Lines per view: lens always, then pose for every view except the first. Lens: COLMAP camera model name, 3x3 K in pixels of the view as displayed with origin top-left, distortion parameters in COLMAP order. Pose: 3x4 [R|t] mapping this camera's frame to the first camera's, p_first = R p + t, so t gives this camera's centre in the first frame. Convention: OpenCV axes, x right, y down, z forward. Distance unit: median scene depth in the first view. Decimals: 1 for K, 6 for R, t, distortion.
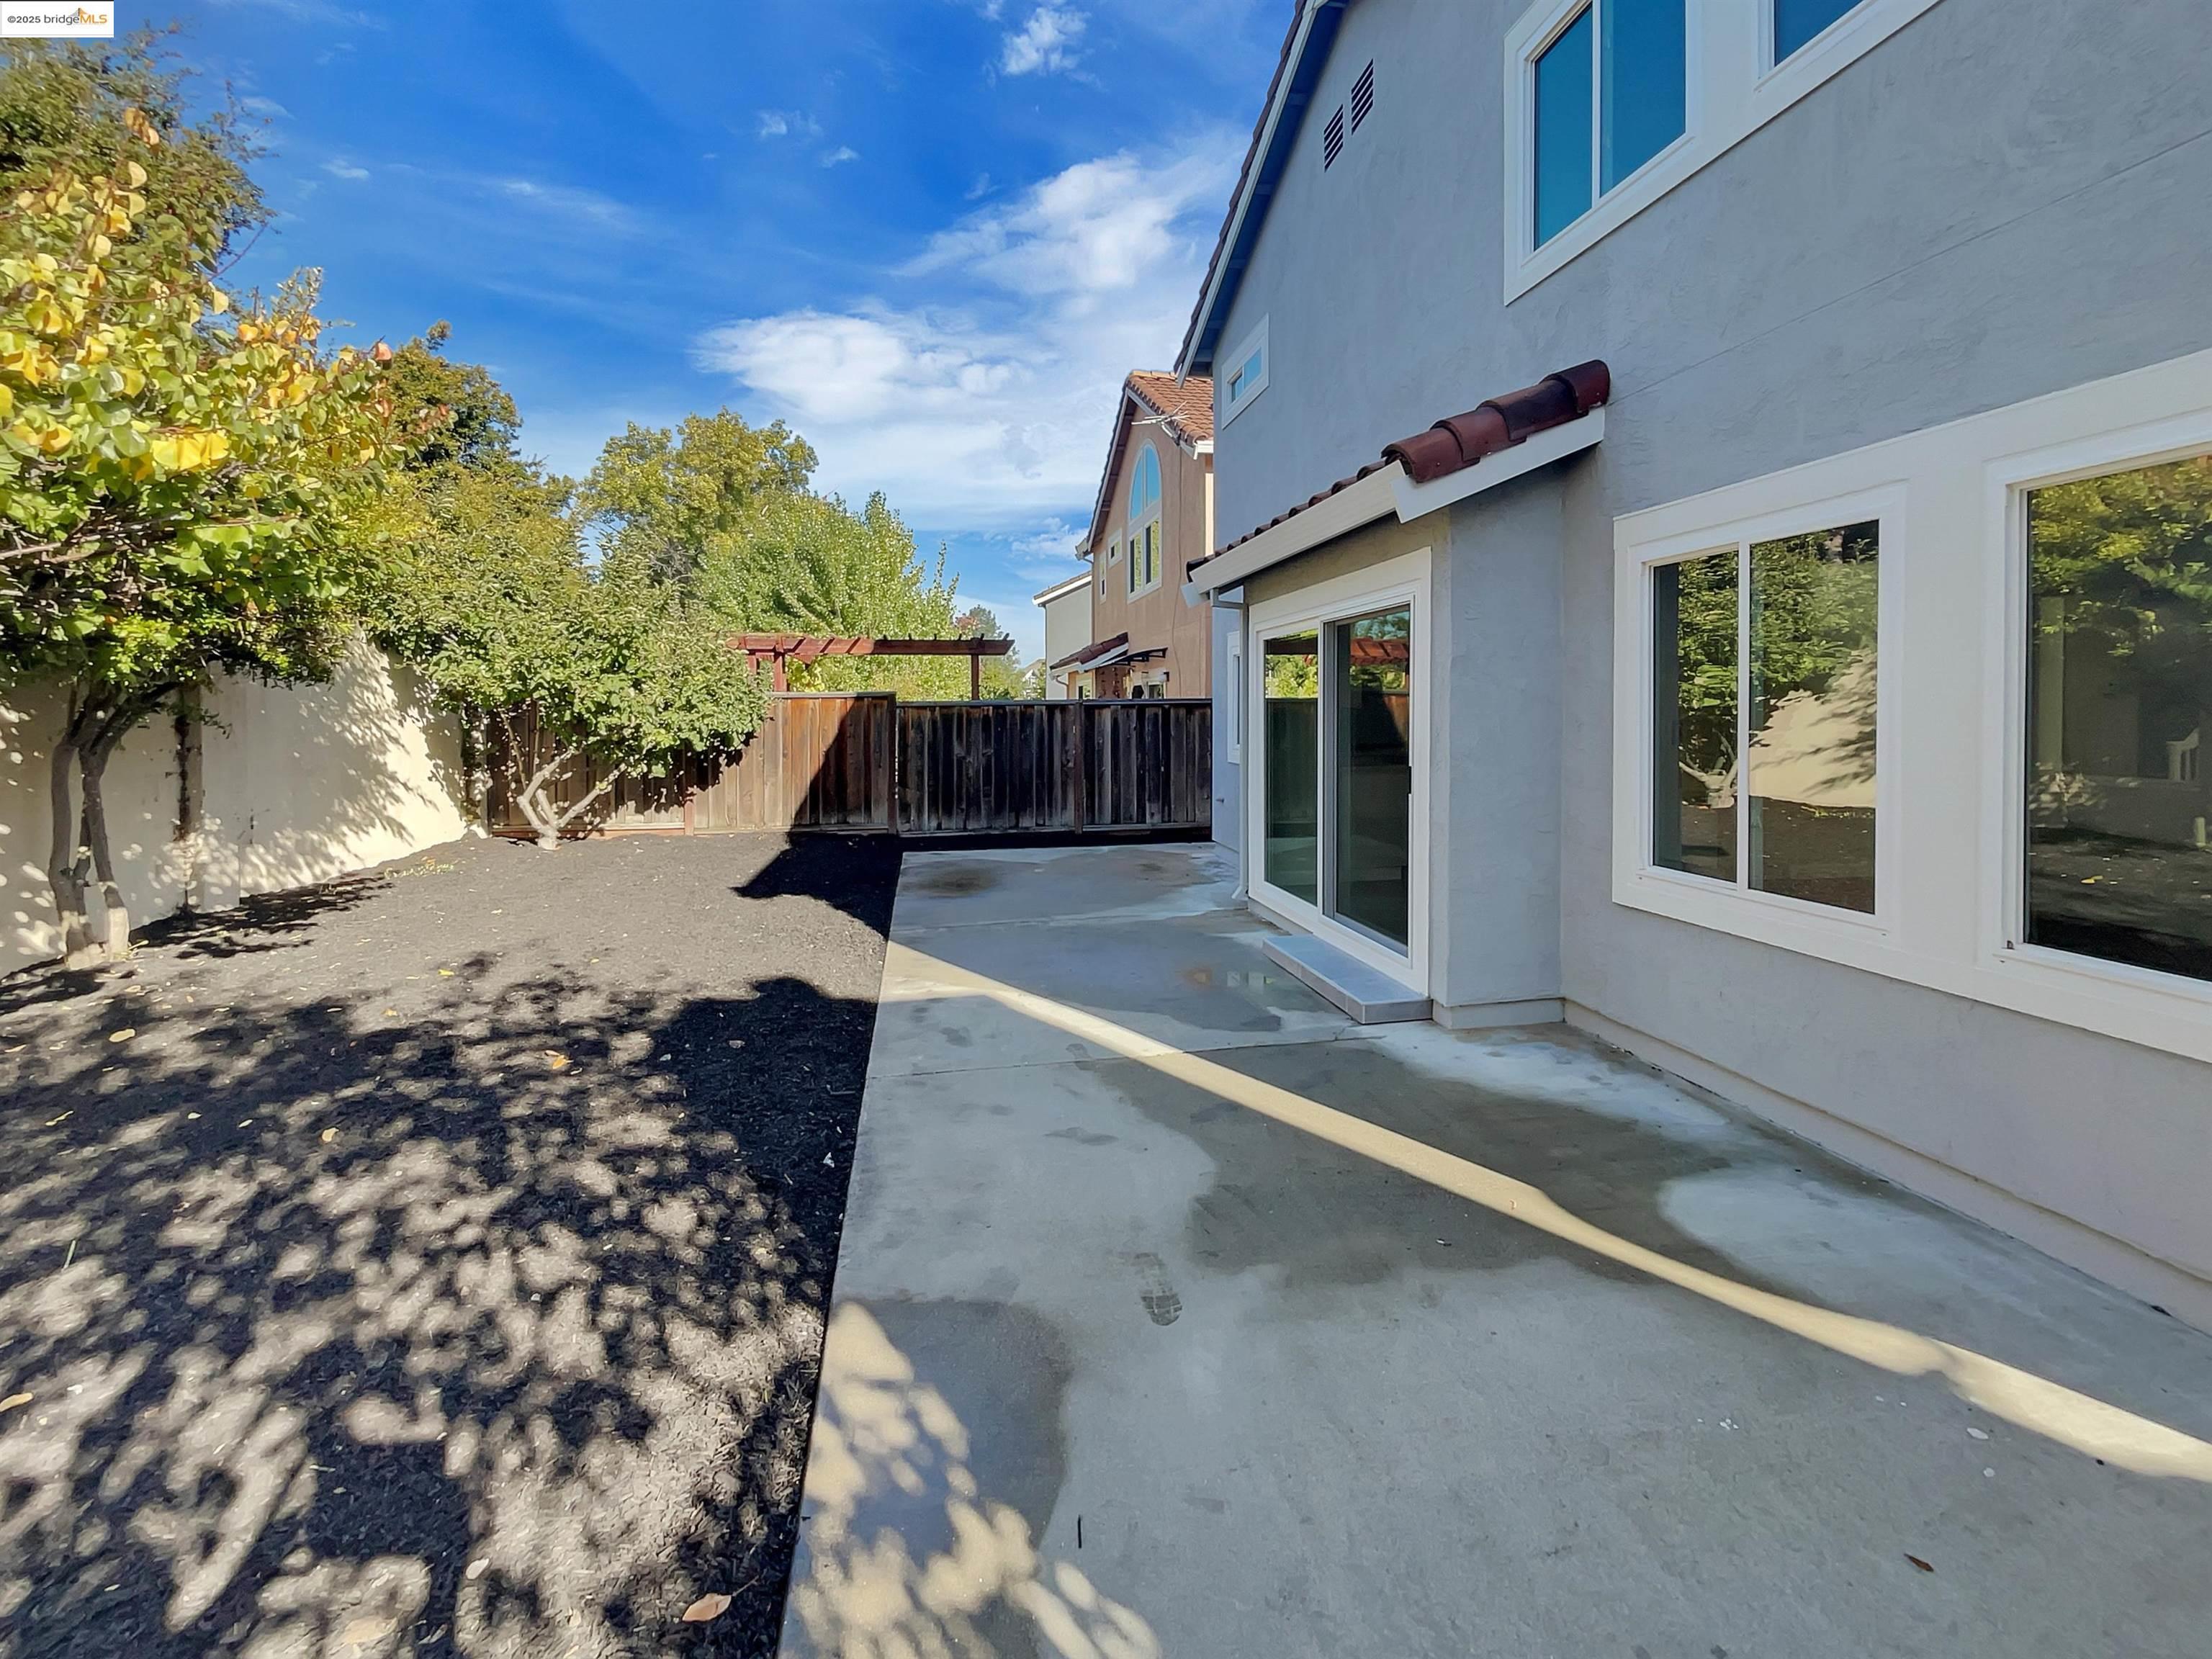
lens RADIAL K [[925.4, 0, 1100.4], [0, 925.4, 726.7], [0, 0, 1]] dist [-0.003313, -0.000180]
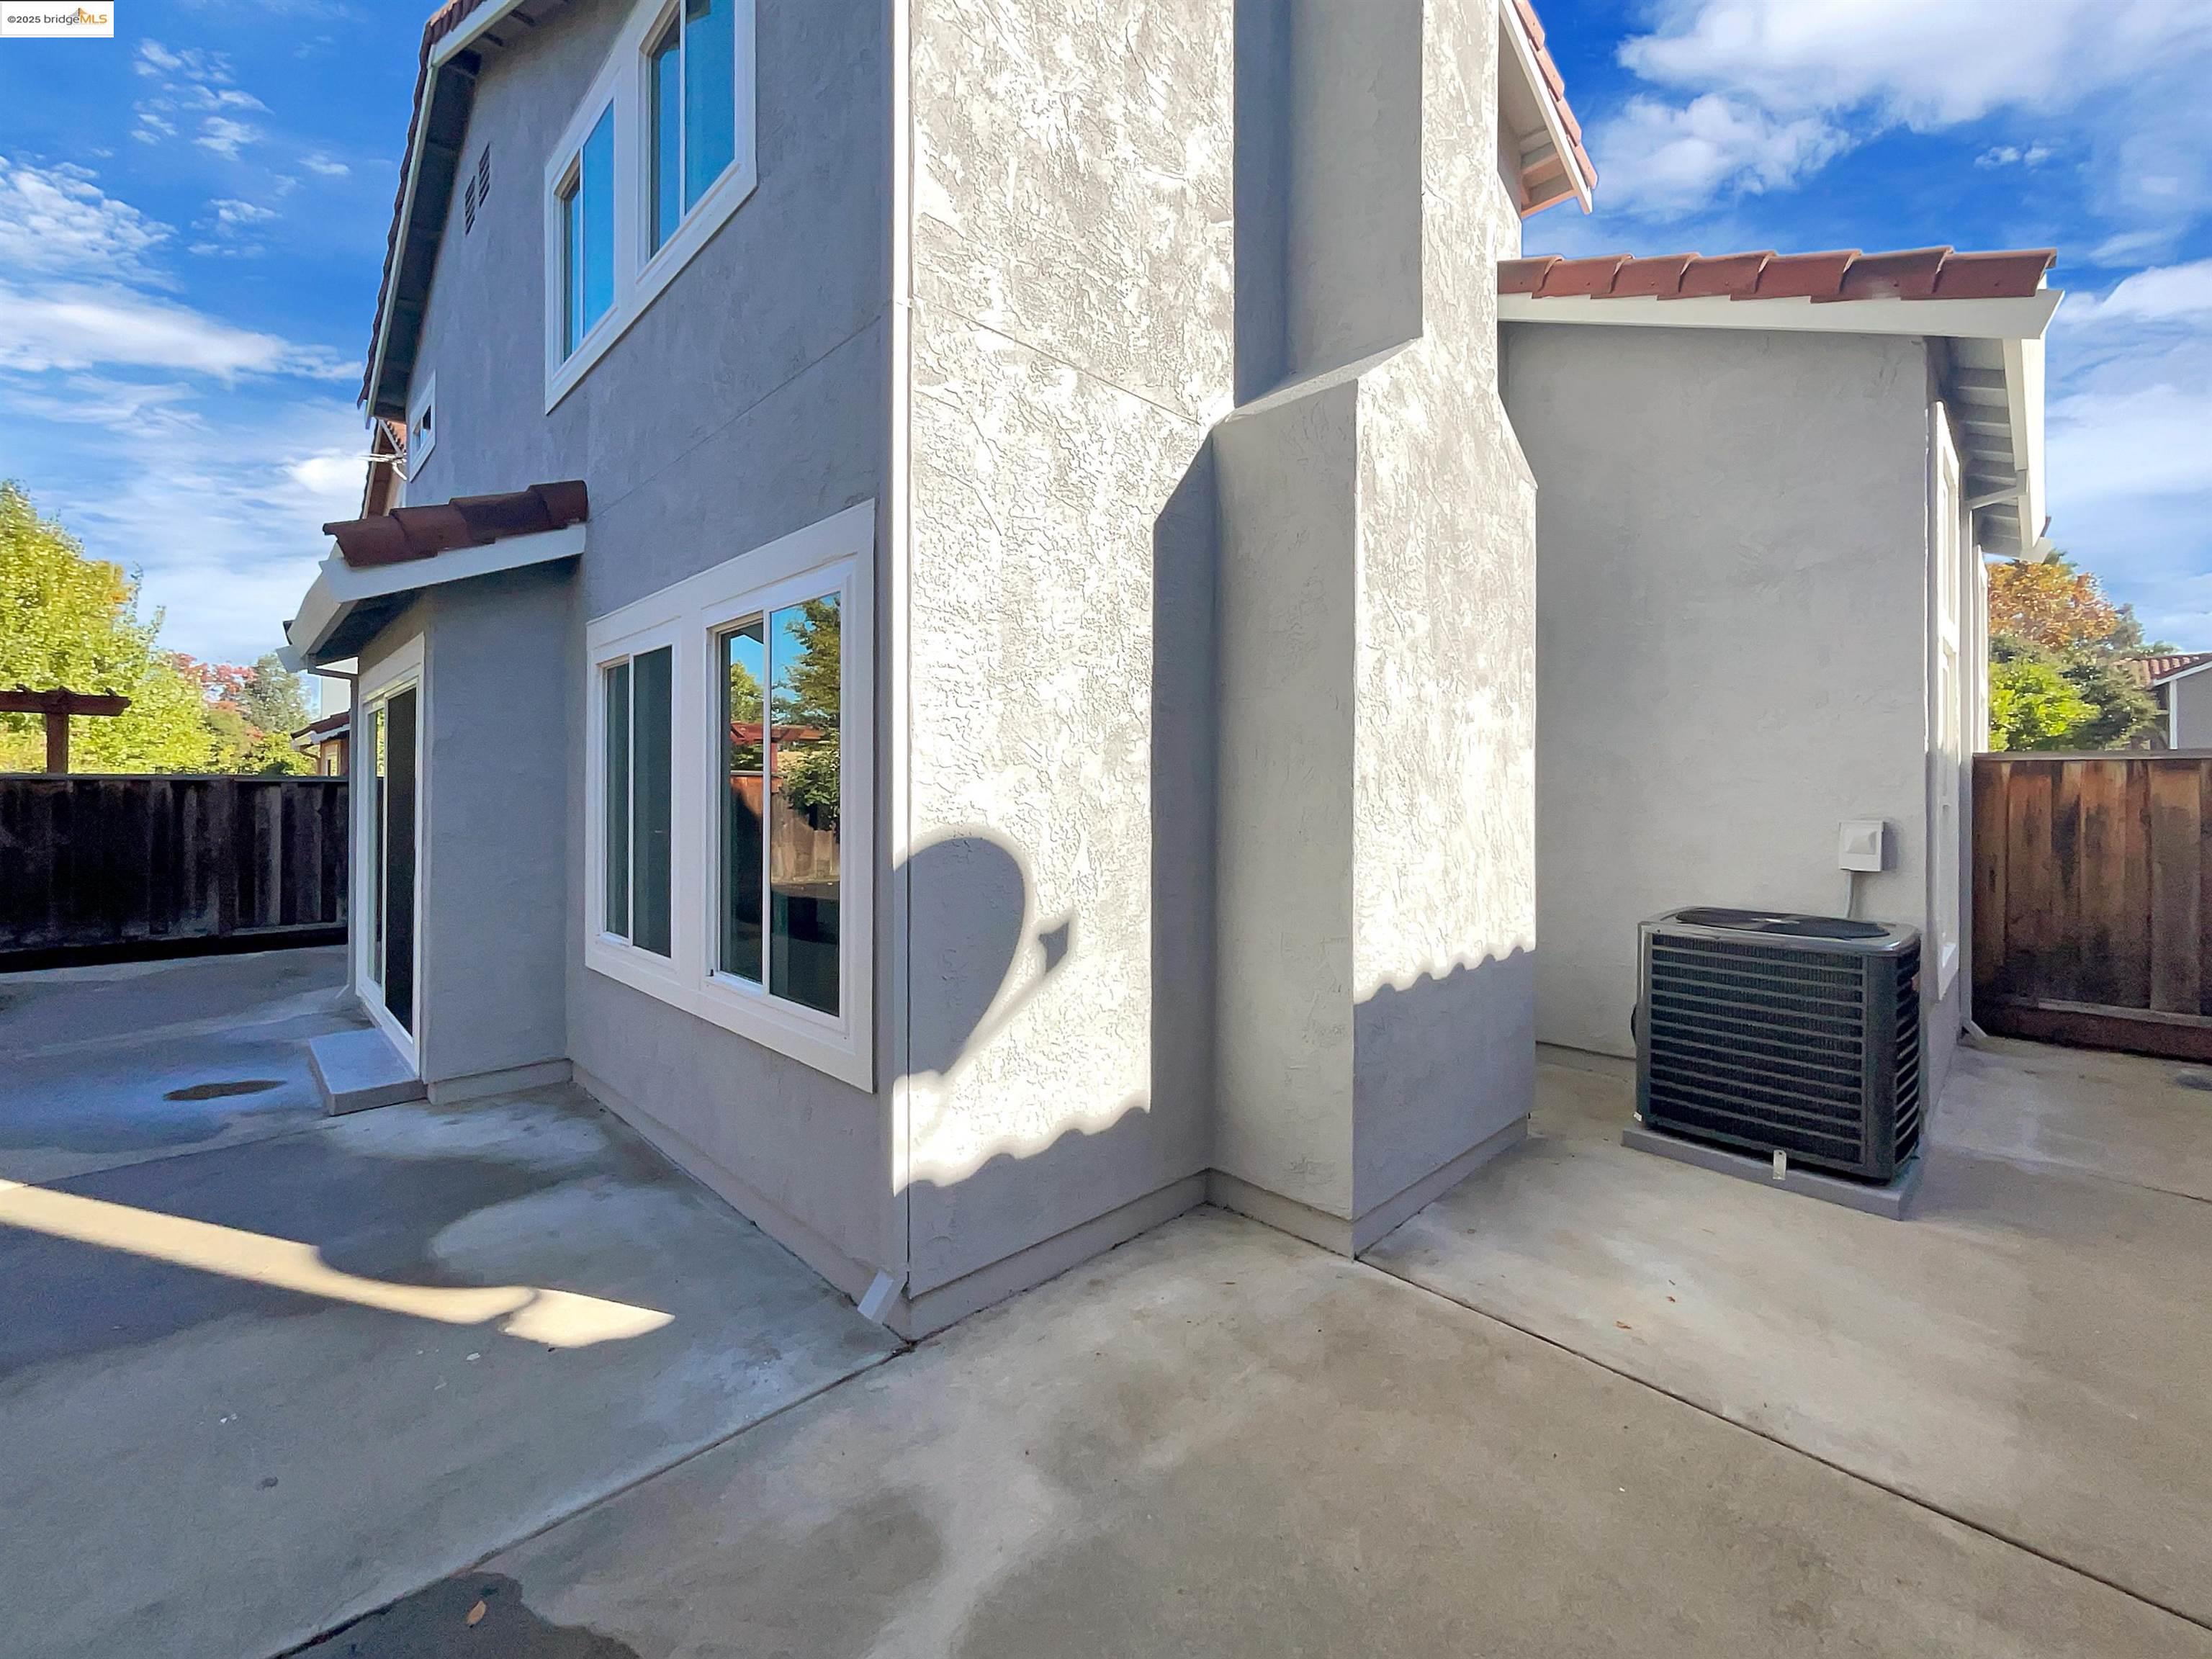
lens RADIAL K [[911.4, 0, 1090.3], [0, 911.4, 795.1], [0, 0, 1]] dist [-0.003788, -0.000774]
pose [[0.832033, 0.011945, 0.554597, 0.239834], [-0.002552, 0.999840, -0.017706, 0.000752], [-0.554720, 0.013316, 0.831931, -0.136592]]
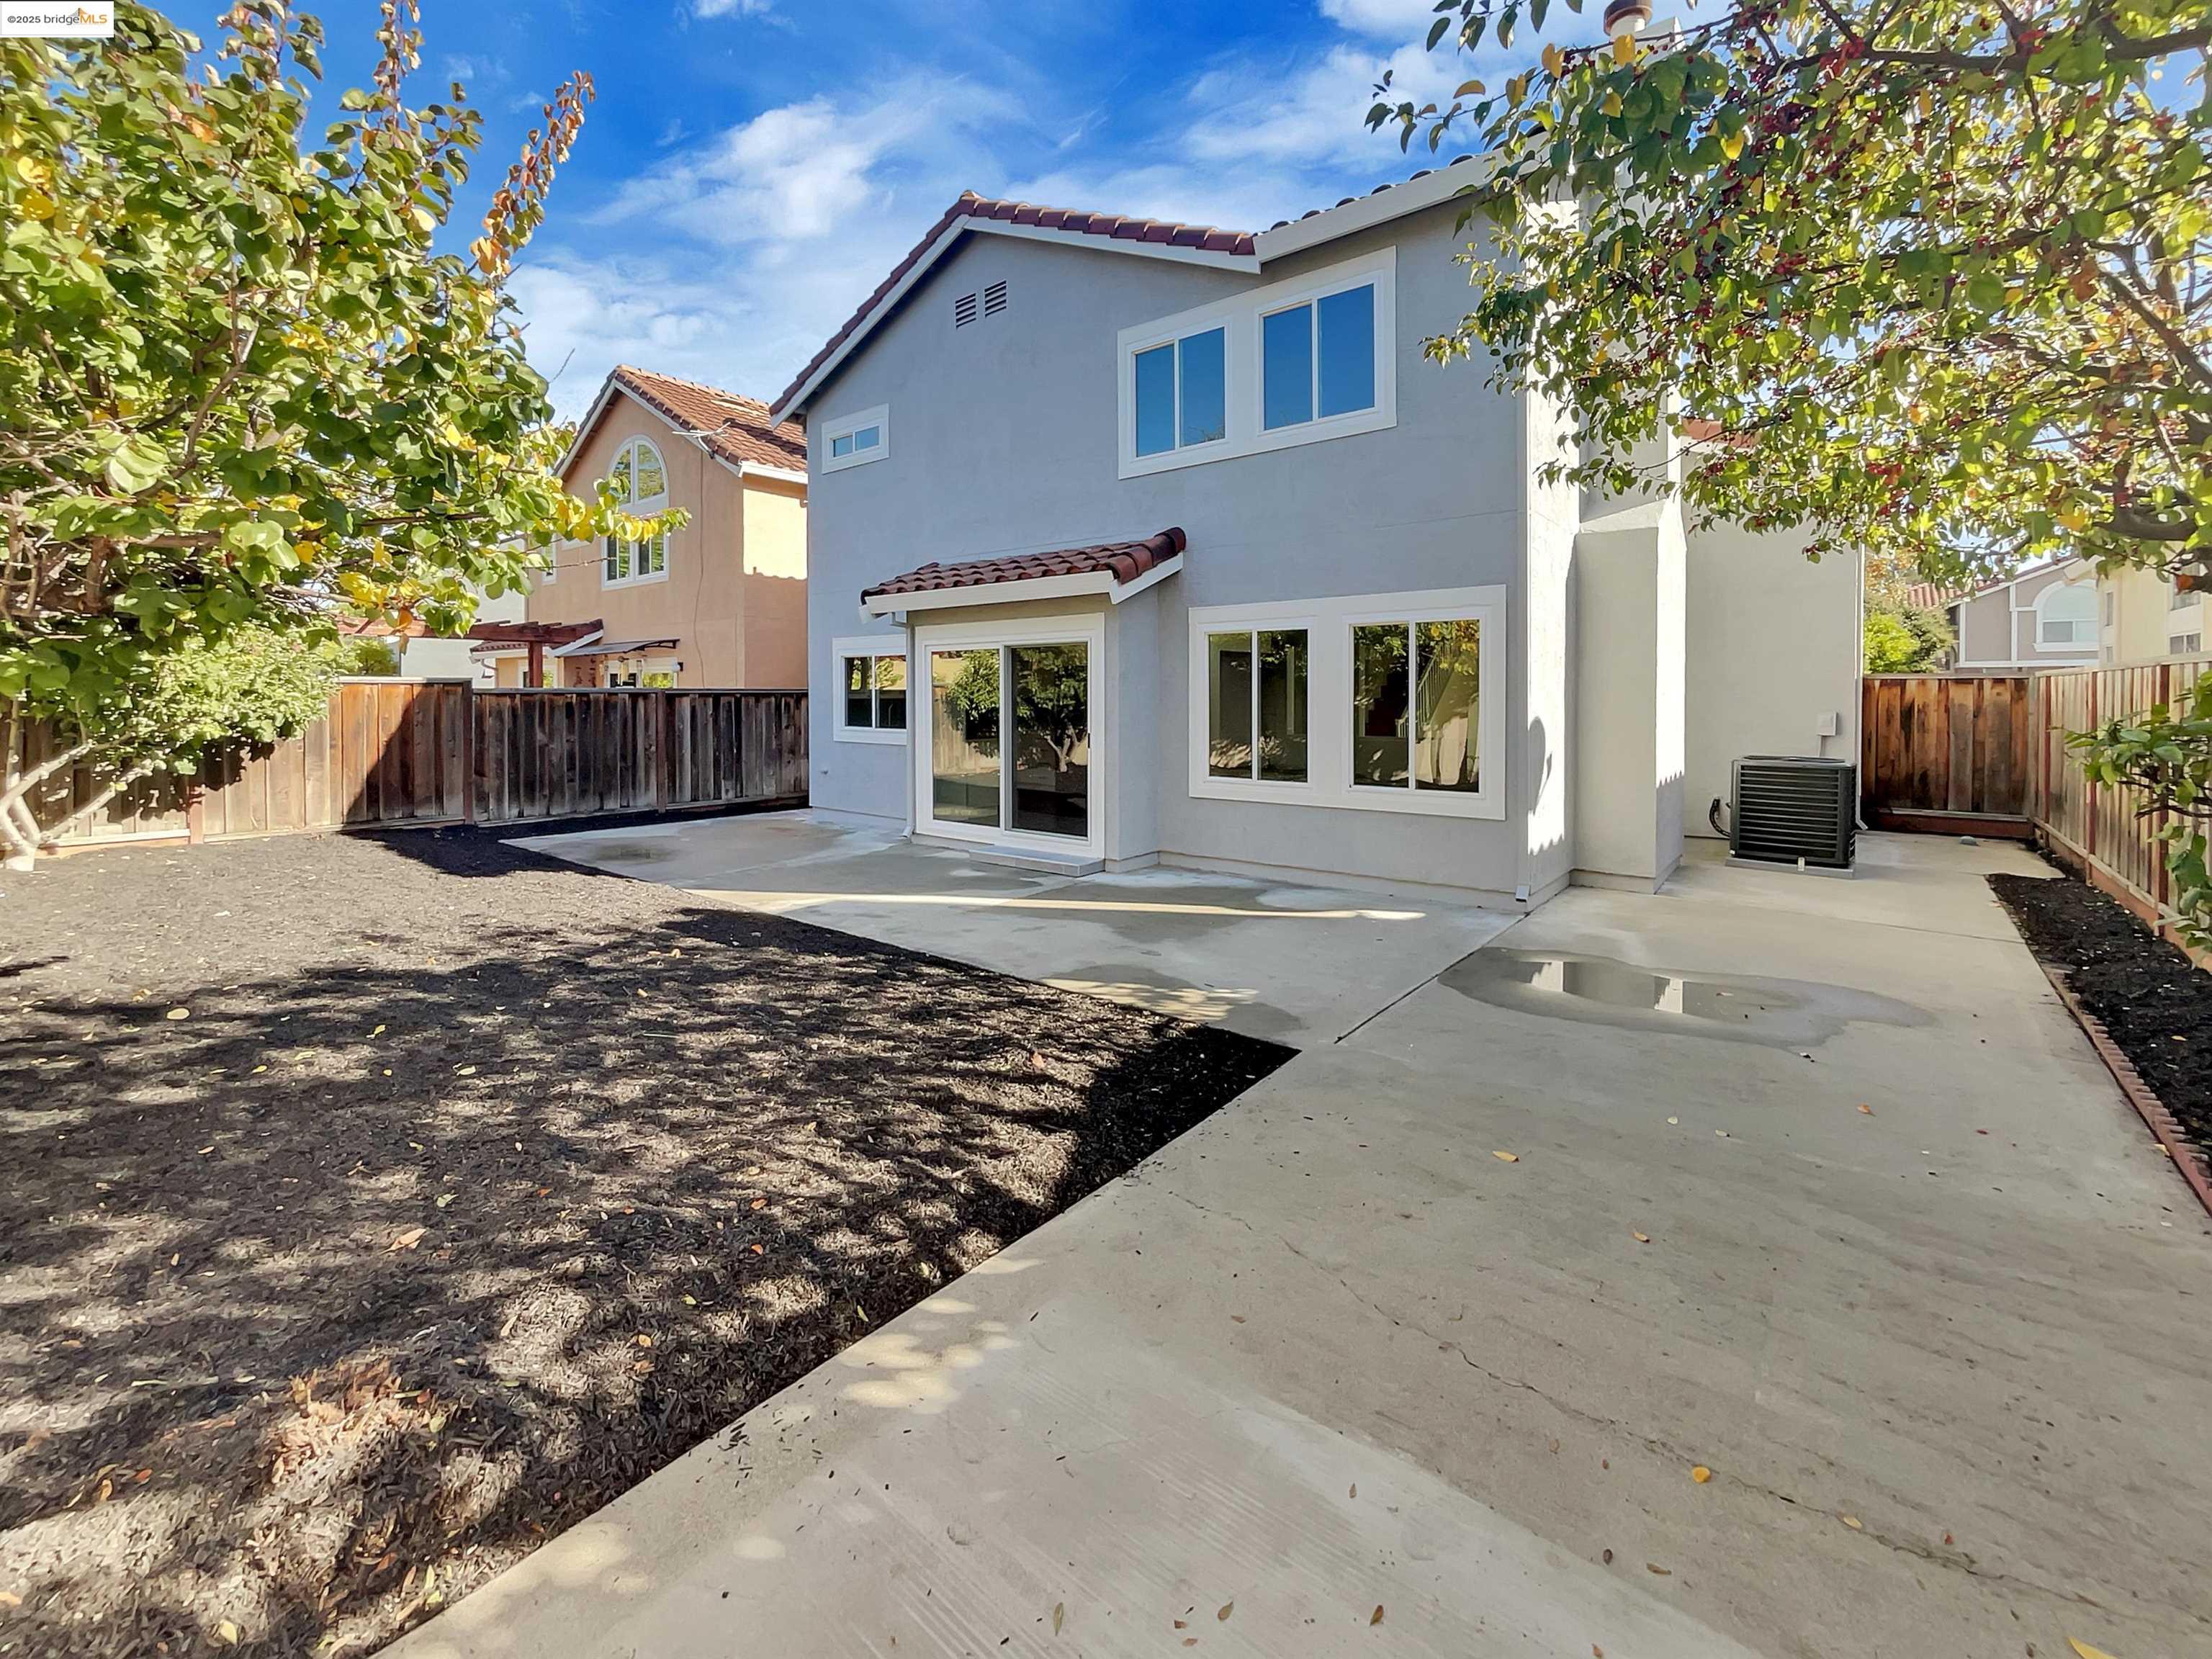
lens RADIAL K [[925.4, 0, 1083.2], [0, 925.4, 721.6], [0, 0, 1]] dist [-0.003313, -0.000180]
pose [[0.762773, -0.009465, 0.646597, -0.499355], [0.004633, 0.999947, 0.009172, 0.002730], [-0.646649, -0.004001, 0.762777, -0.216007]]
